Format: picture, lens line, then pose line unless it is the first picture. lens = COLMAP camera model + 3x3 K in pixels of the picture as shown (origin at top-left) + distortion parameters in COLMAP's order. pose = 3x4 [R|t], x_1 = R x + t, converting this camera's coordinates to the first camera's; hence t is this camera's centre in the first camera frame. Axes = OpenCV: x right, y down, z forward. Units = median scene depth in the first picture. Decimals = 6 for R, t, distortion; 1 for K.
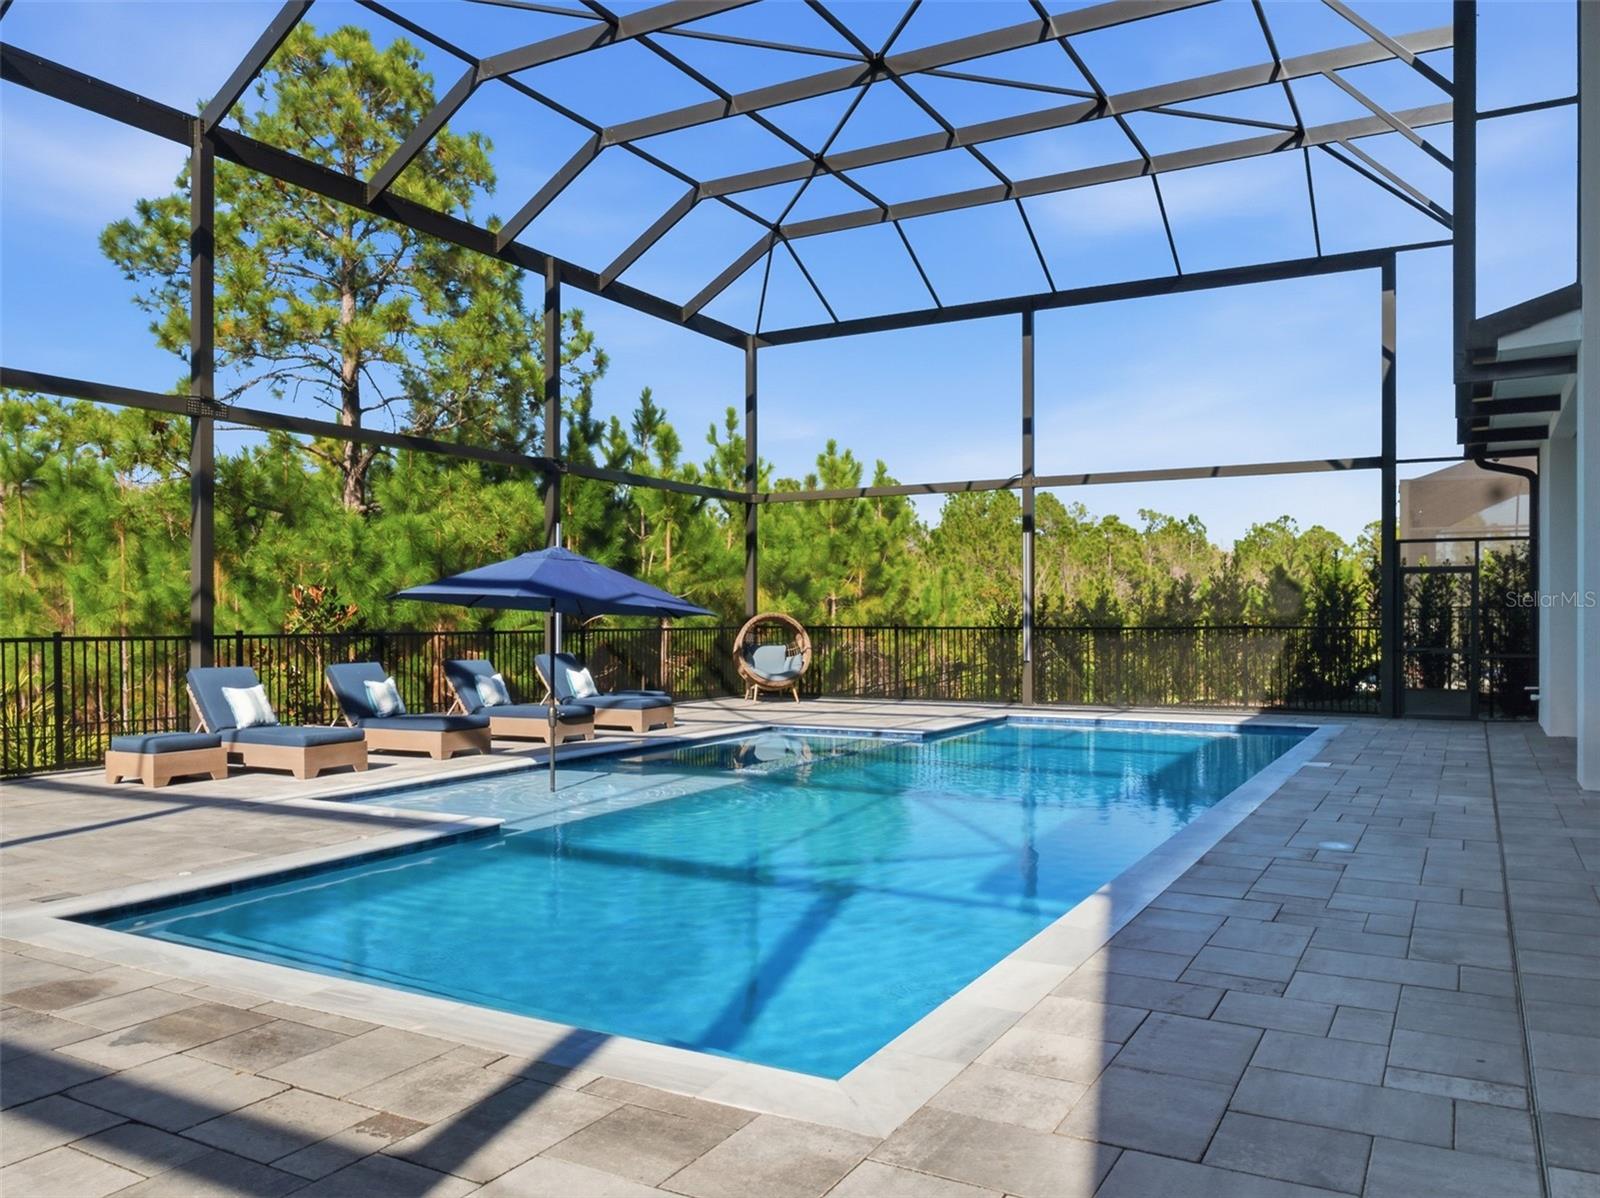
lens RADIAL K [[1215.2, 0, 803.3], [0, 1215.2, 612.4], [0, 0, 1]] dist [-0.003141, 0.000825]
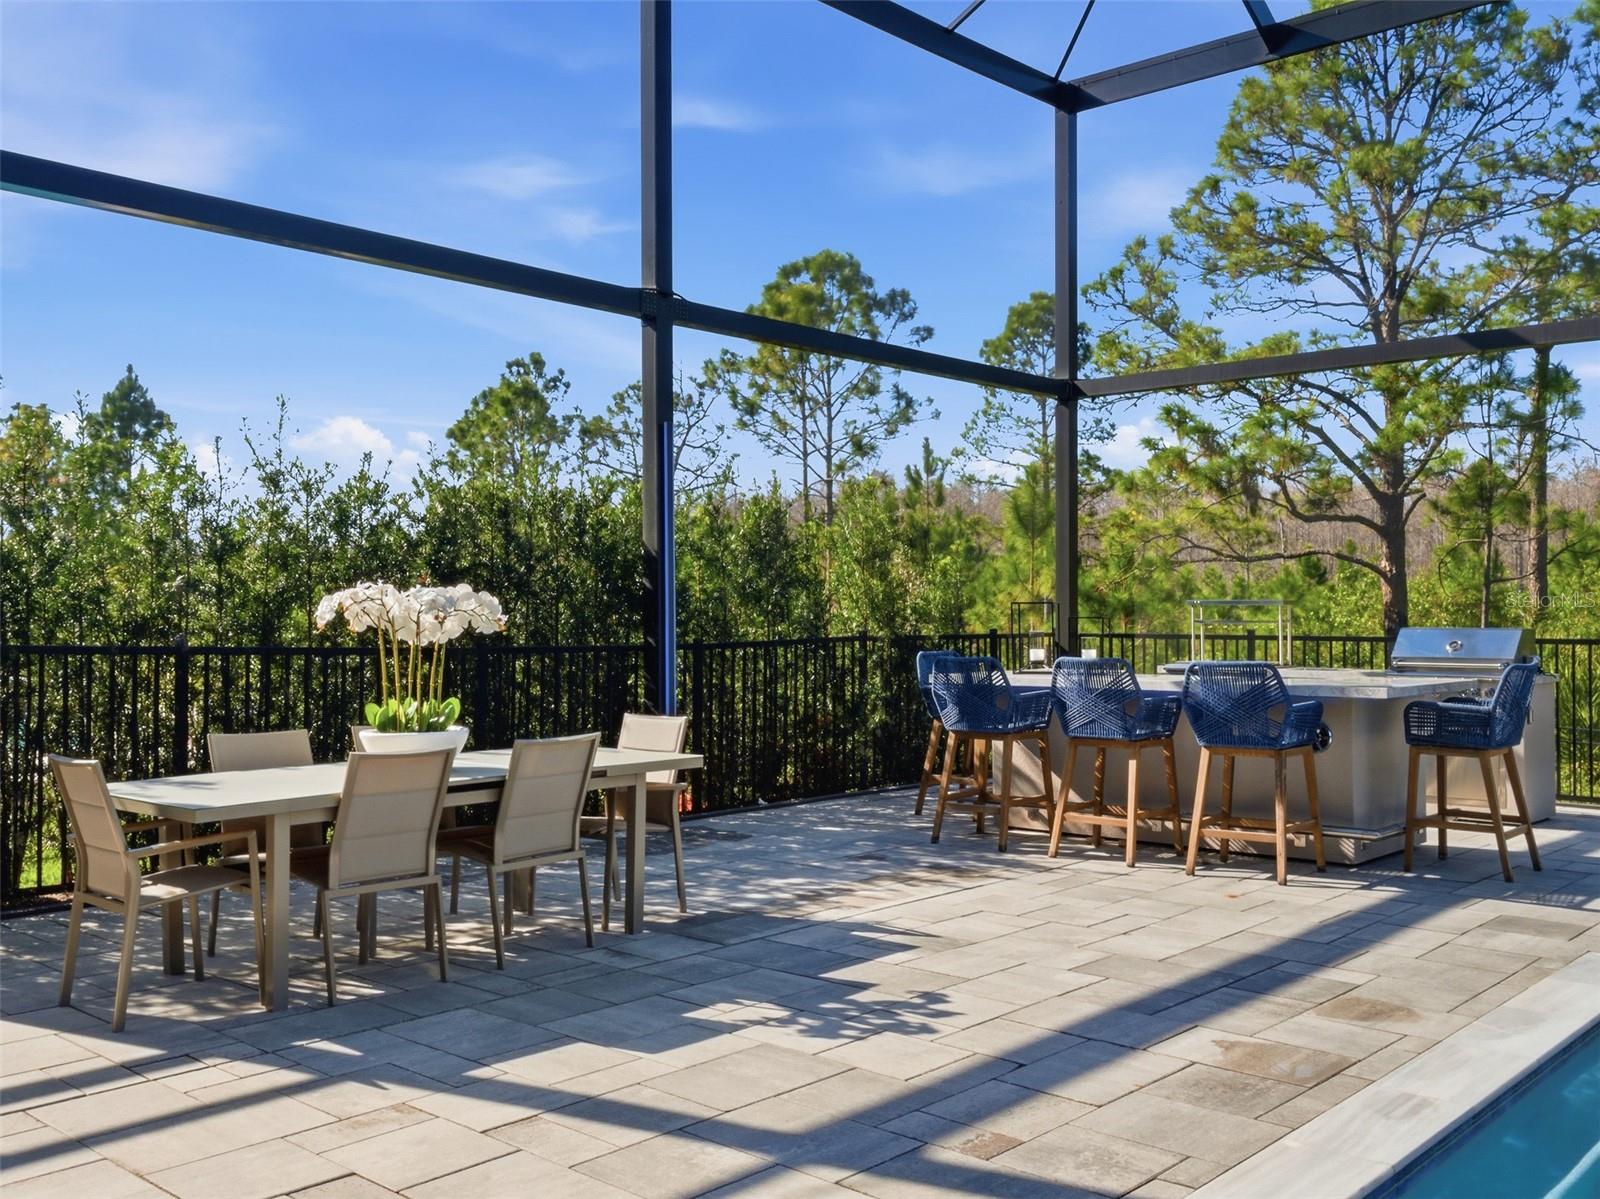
lens RADIAL K [[1484.5, 0, 804.7], [0, 1484.5, 599.2], [0, 0, 1]] dist [-0.008149, 0.000000]
pose [[-0.228878, -0.009936, -0.973404, 0.159388], [0.006230, 0.999912, -0.011671, 0.000548], [0.973435, -0.008735, -0.228797, 0.214473]]
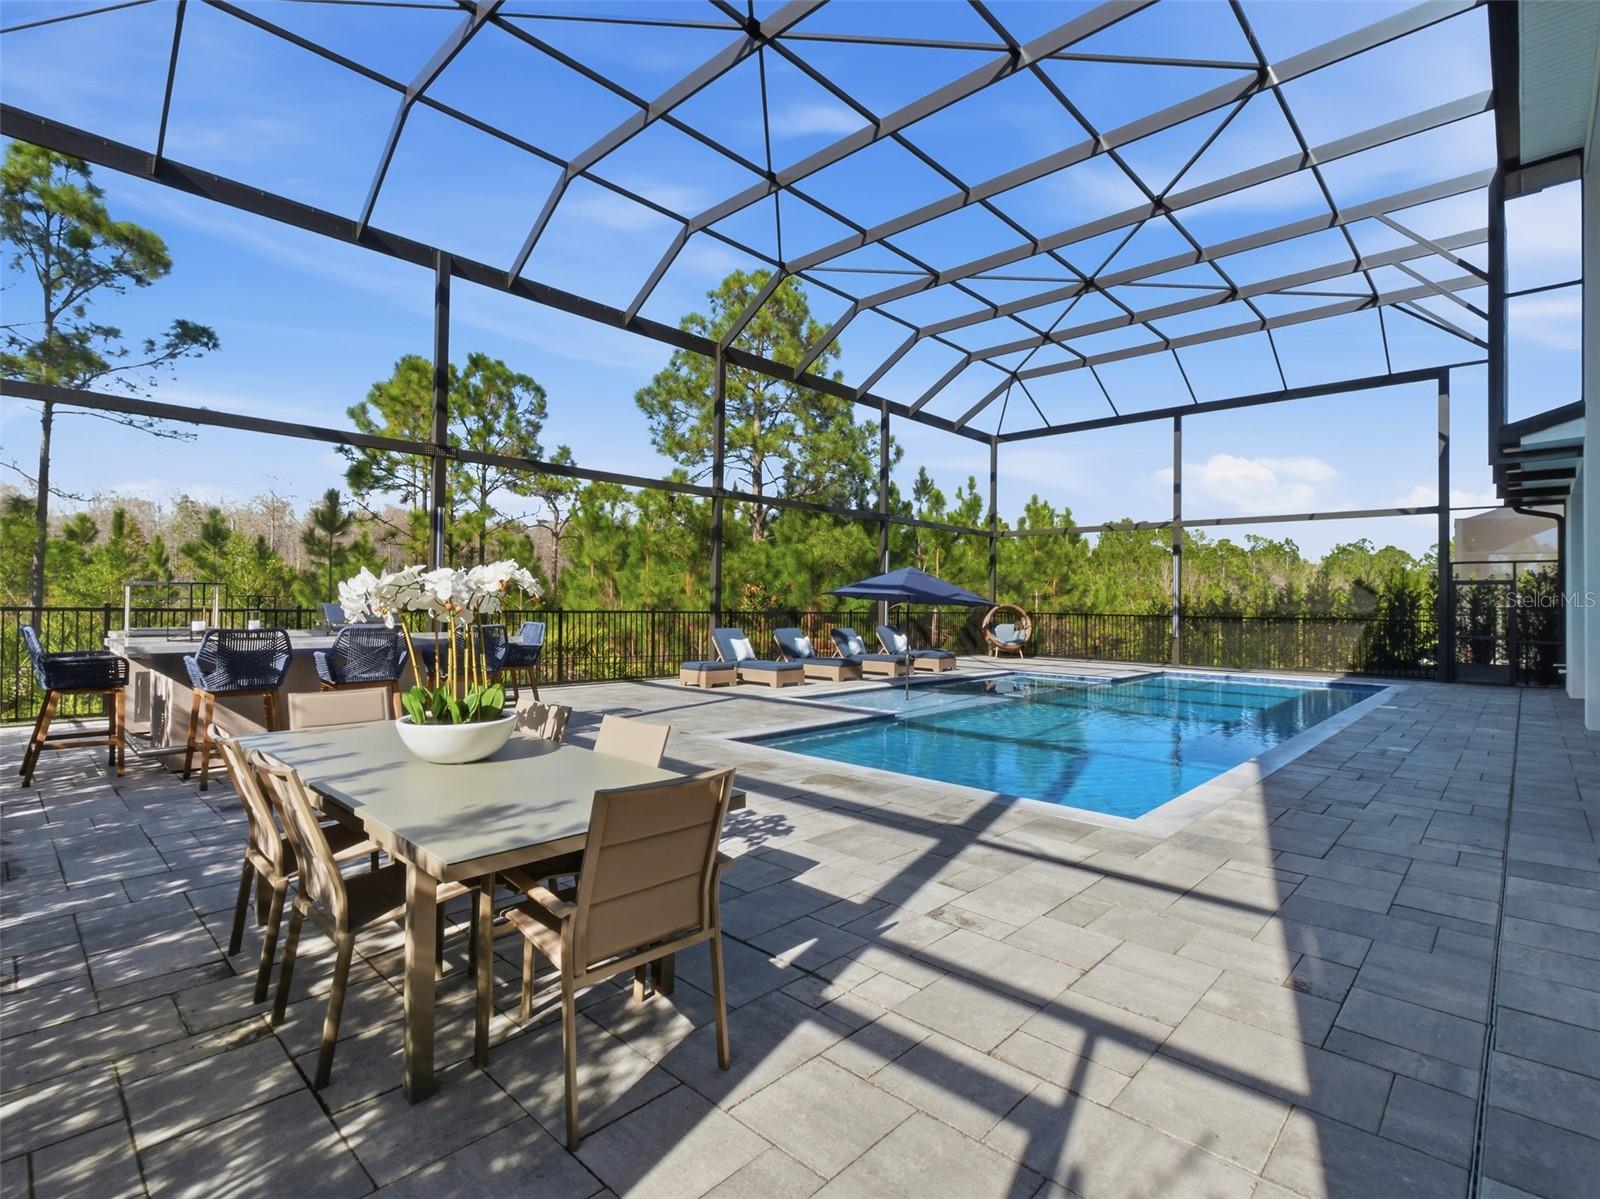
lens RADIAL K [[772.6, 0, 805.1], [0, 772.6, 584.7], [0, 0, 1]] dist [-0.000776, 0.000146]
pose [[0.969384, 0.010616, -0.245319, -0.044578], [-0.015832, 0.999688, -0.019301, -0.001491], [0.245037, 0.022594, 0.969250, -0.110138]]
